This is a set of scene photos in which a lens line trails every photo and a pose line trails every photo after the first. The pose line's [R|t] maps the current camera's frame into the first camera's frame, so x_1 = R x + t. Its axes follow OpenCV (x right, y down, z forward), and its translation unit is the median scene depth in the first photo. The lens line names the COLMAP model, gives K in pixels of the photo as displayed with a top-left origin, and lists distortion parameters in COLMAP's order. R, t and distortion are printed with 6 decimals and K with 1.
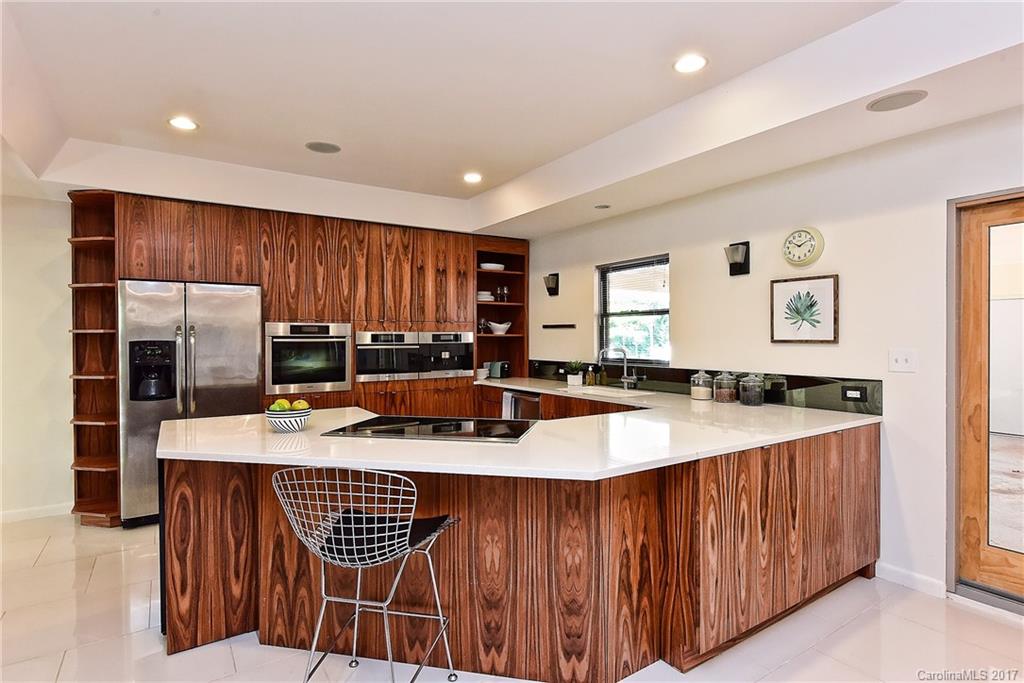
lens RADIAL K [[536.8, 0, 512.3], [0, 536.8, 341.4], [0, 0, 1]] dist [0.000948, -0.000941]
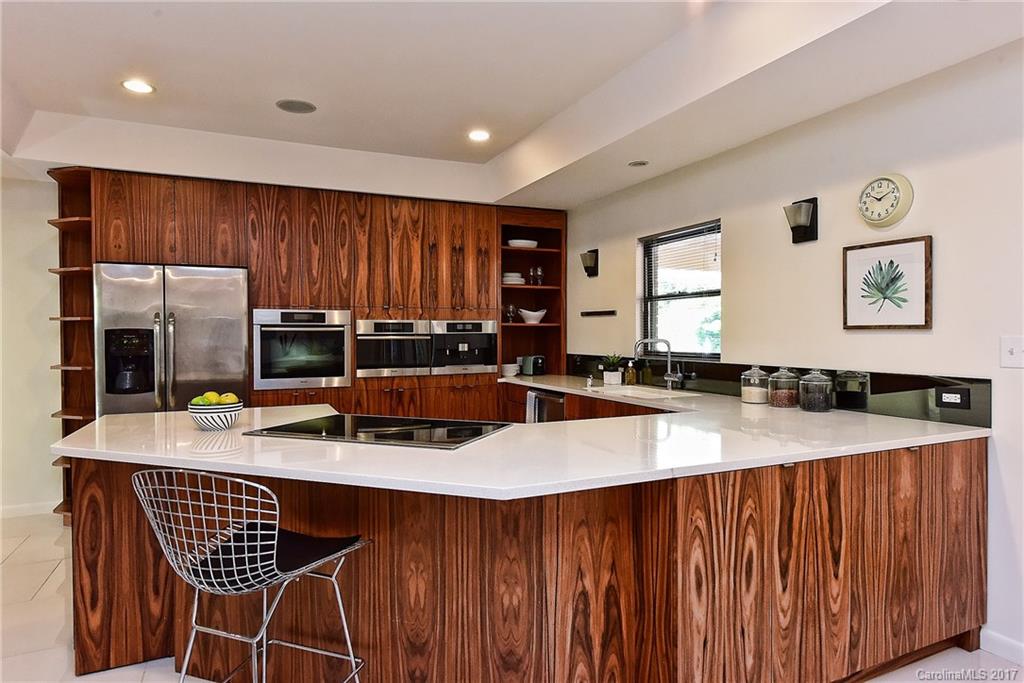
lens RADIAL K [[609.7, 0, 510.4], [0, 609.7, 342.1], [0, 0, 1]] dist [0.002457, 0.000206]
pose [[0.987975, 0.001987, -0.154599, 0.155697], [-0.000774, 0.999968, 0.007904, 0.014352], [0.154610, -0.007689, 0.987946, 0.076979]]
